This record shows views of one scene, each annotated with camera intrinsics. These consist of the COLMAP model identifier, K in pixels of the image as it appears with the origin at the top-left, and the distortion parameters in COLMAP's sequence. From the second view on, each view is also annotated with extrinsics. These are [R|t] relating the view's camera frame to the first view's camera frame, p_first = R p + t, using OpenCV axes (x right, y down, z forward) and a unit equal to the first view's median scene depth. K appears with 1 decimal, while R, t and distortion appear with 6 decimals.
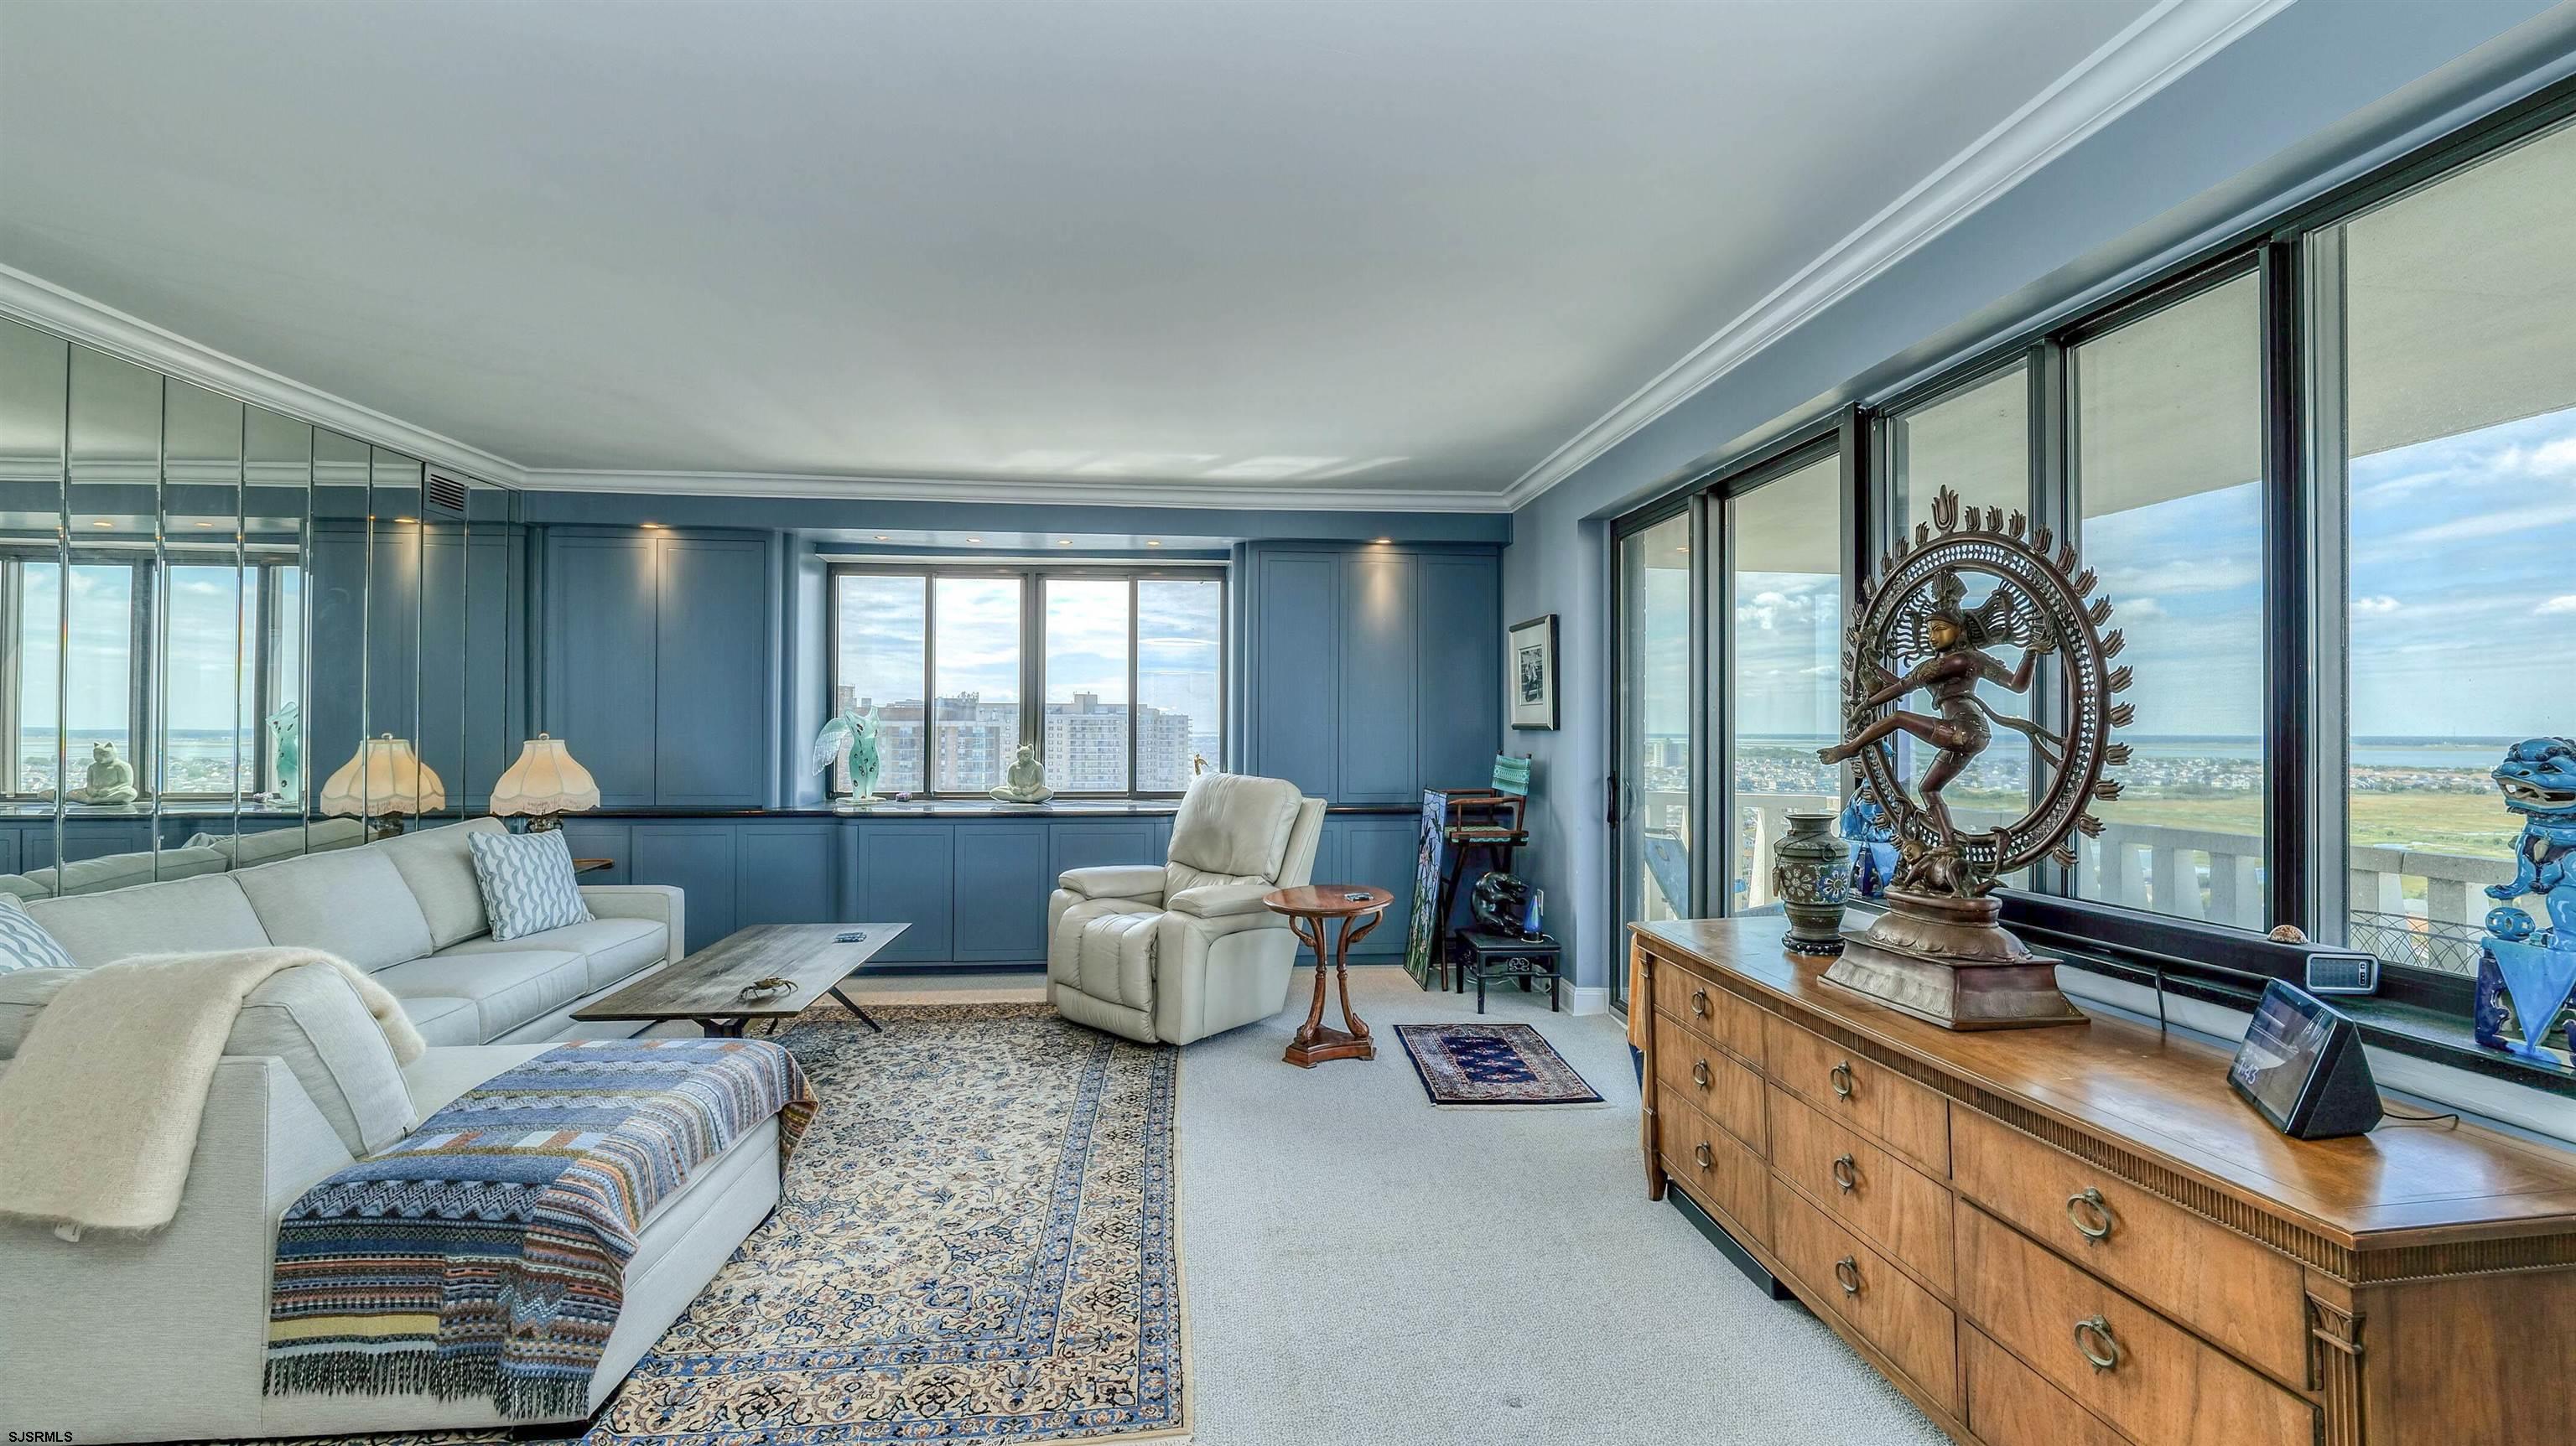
lens RADIAL K [[1052.0, 0, 1273.4], [0, 1052.0, 715.9], [0, 0, 1]] dist [-0.013170, 0.001009]
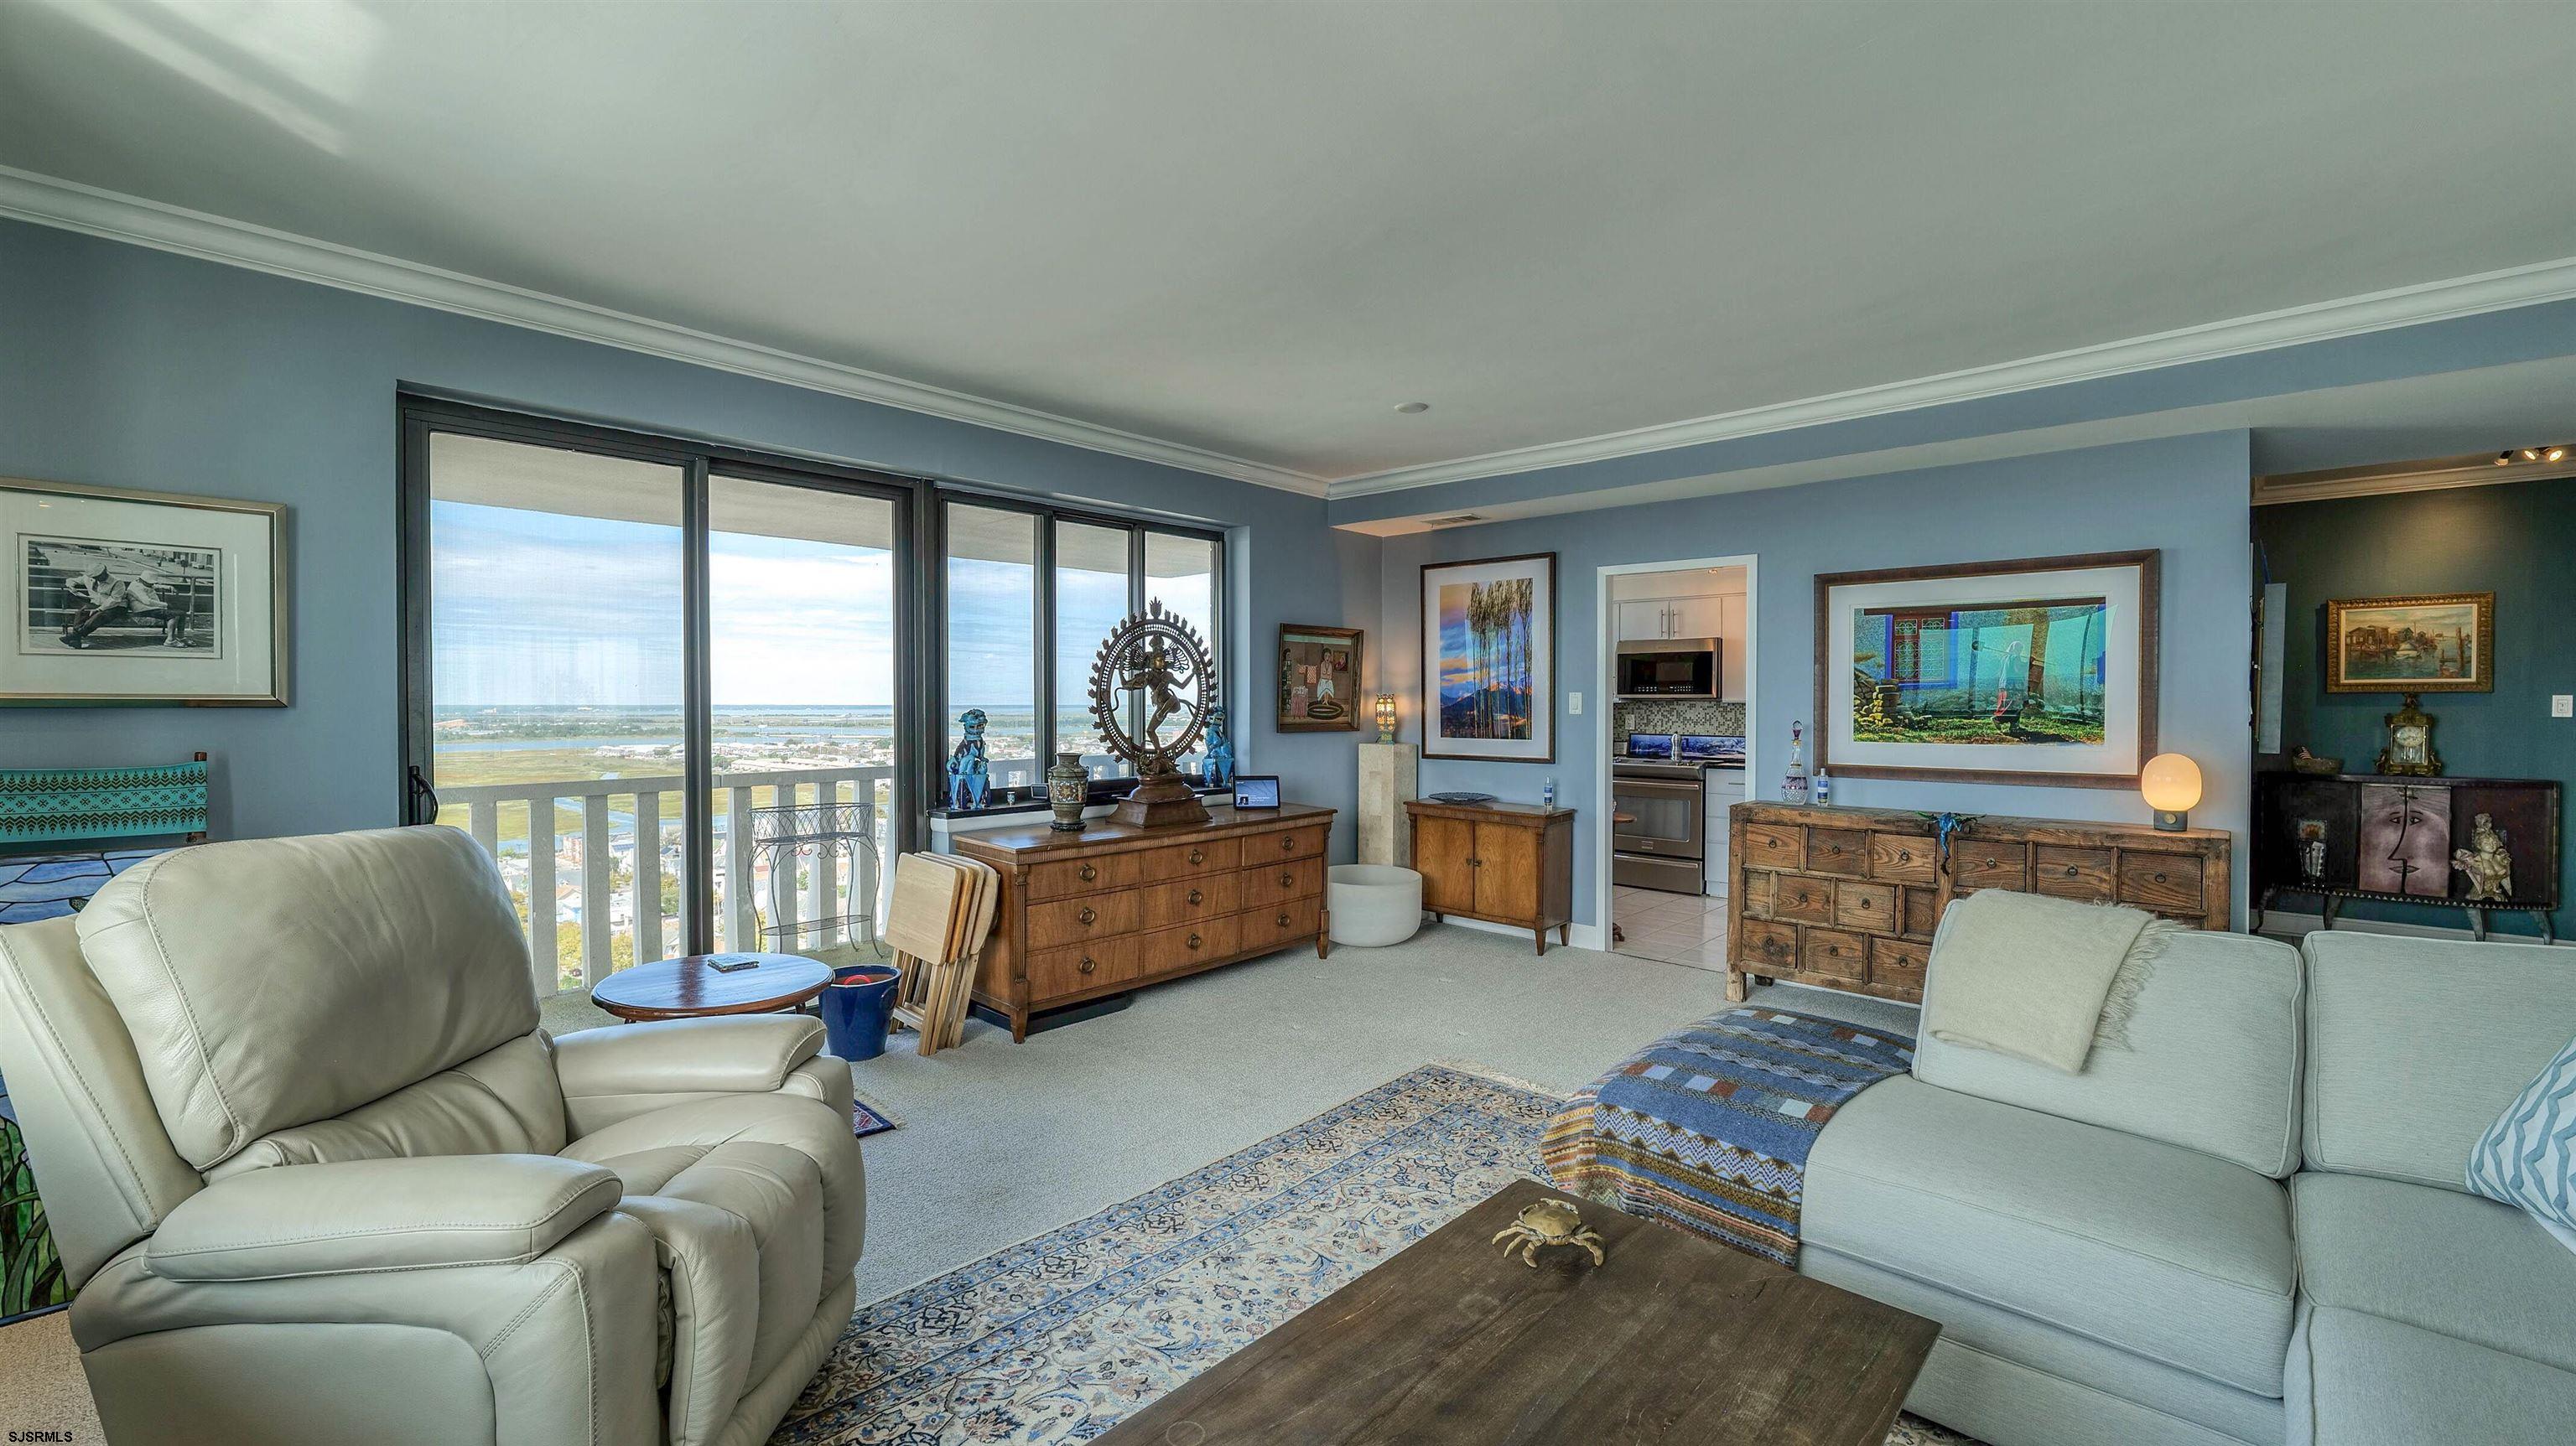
lens RADIAL K [[1052.0, 0, 1276.3], [0, 1052.0, 714.5], [0, 0, 1]] dist [-0.013170, 0.001009]
pose [[-0.666929, -0.012791, 0.745012, -0.634086], [-0.011418, 0.999911, 0.006946, 0.008680], [-0.745034, -0.003874, -0.667015, 1.188427]]
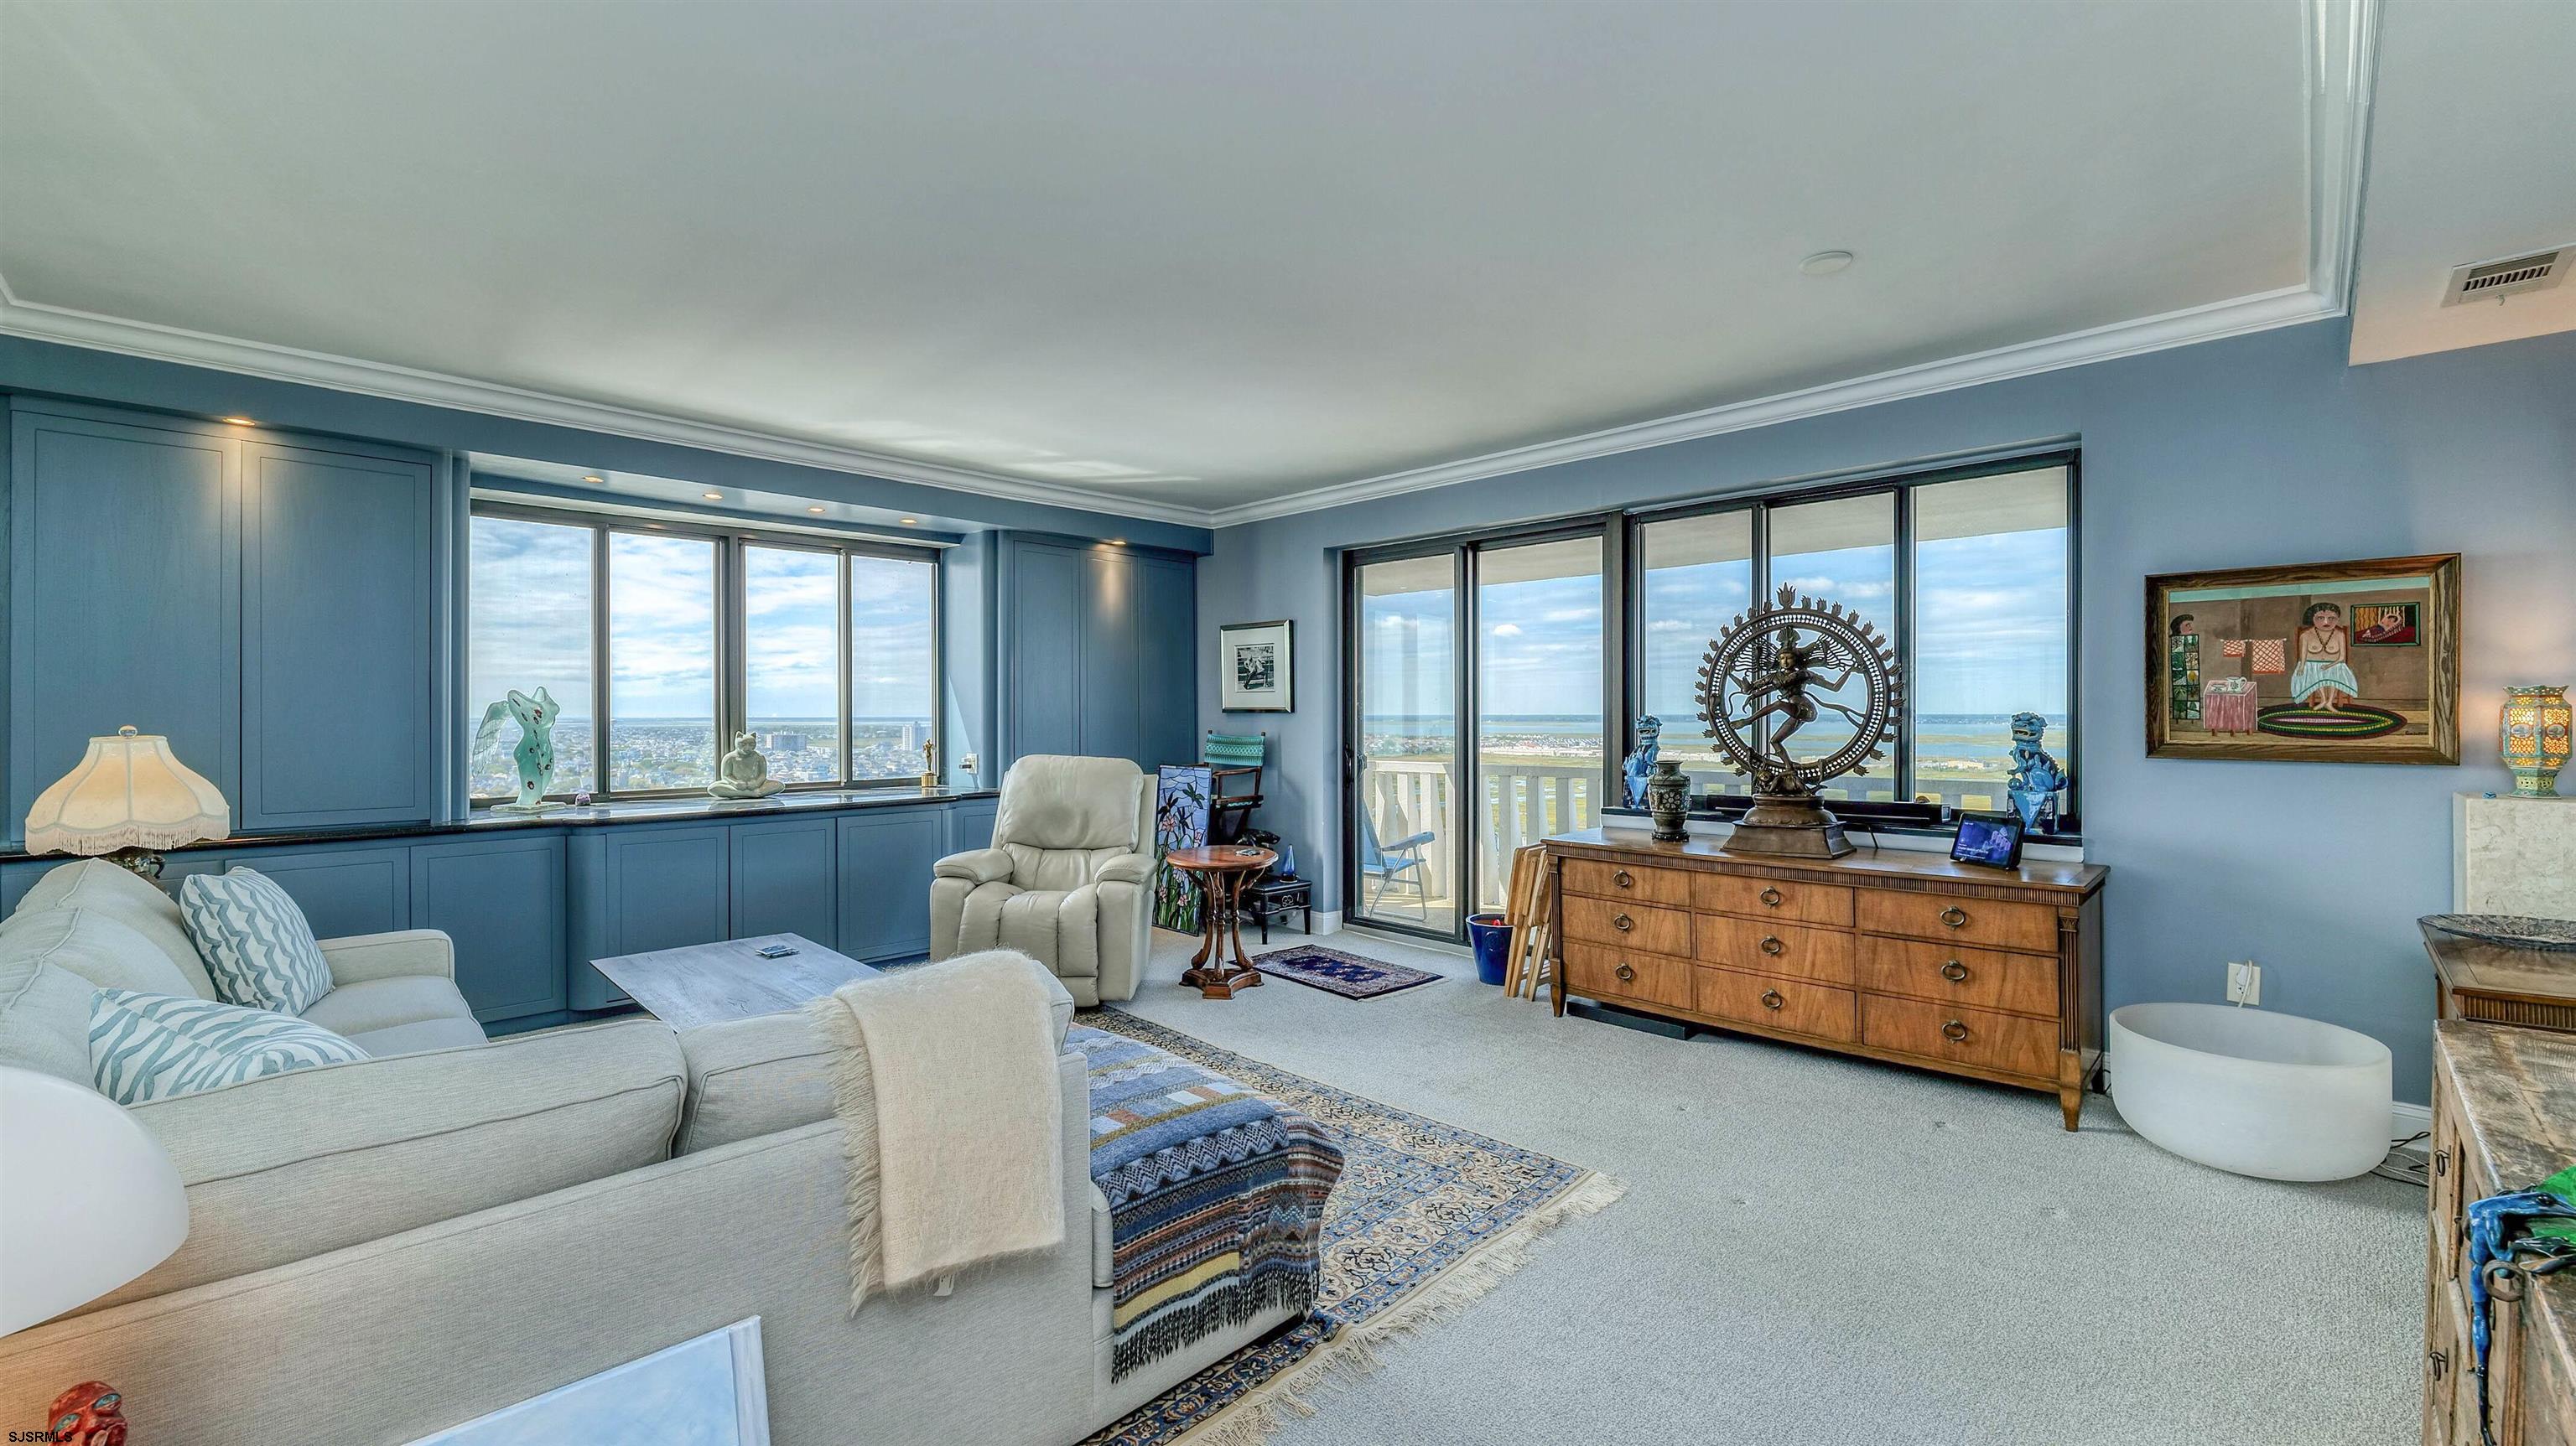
lens RADIAL K [[1052.0, 0, 1277.2], [0, 1052.0, 715.8], [0, 0, 1]] dist [-0.013170, 0.001009]
pose [[0.770011, -0.007042, 0.637992, -0.662181], [-0.002737, 0.999893, 0.014340, -0.000937], [-0.638025, -0.012788, 0.769909, 0.058319]]
